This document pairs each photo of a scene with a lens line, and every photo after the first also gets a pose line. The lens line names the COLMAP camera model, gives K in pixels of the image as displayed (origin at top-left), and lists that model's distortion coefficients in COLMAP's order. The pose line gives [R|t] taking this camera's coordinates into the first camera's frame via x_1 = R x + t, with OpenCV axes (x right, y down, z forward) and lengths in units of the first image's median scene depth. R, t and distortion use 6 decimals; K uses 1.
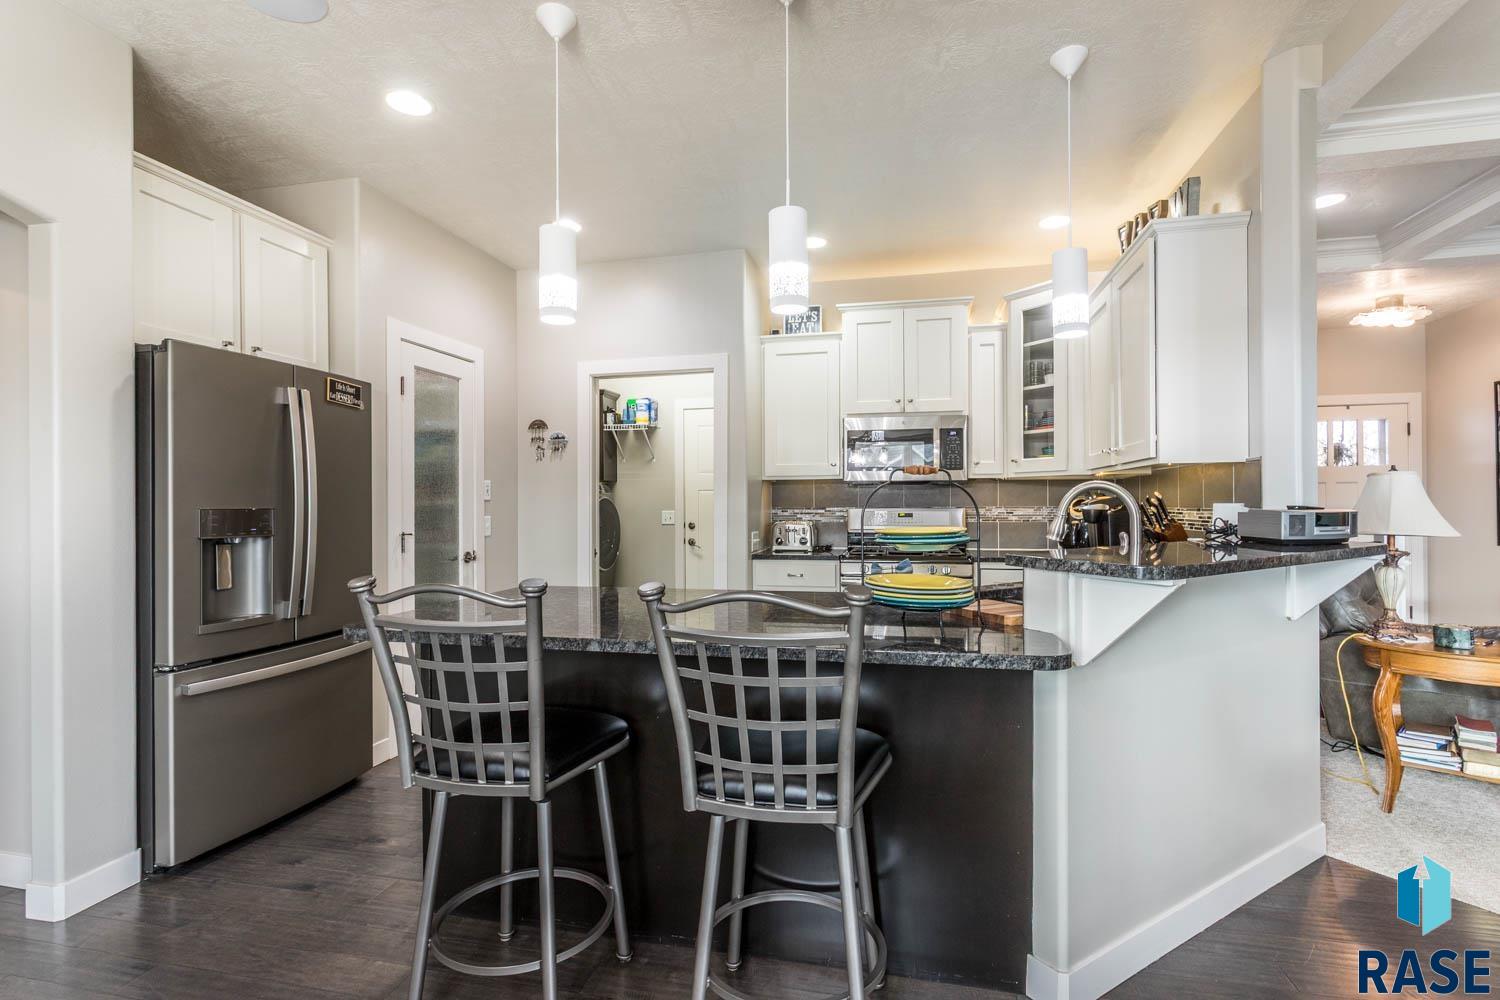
lens RADIAL K [[711.0, 0, 742.0], [0, 711.0, 502.4], [0, 0, 1]] dist [0.000503, -0.000901]
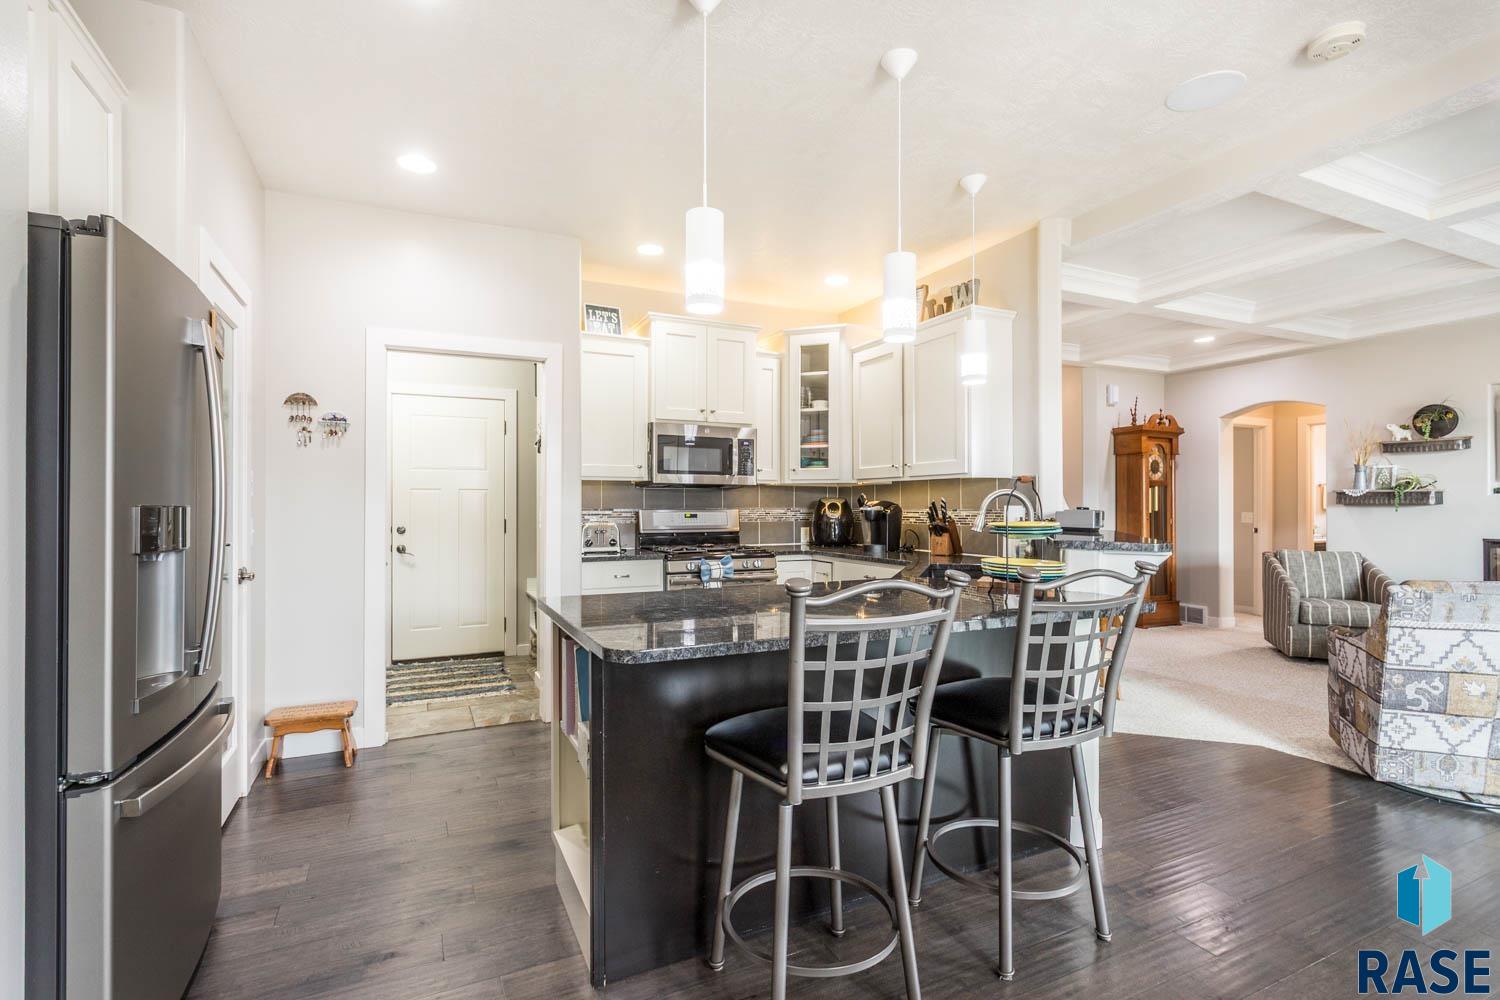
lens RADIAL K [[711.0, 0, 738.4], [0, 711.0, 503.0], [0, 0, 1]] dist [0.000503, -0.000901]
pose [[0.782658, 0.008067, 0.622400, -0.423246], [-0.006350, 0.999967, -0.004976, 0.003265], [-0.622420, -0.000058, 0.782683, 0.118649]]
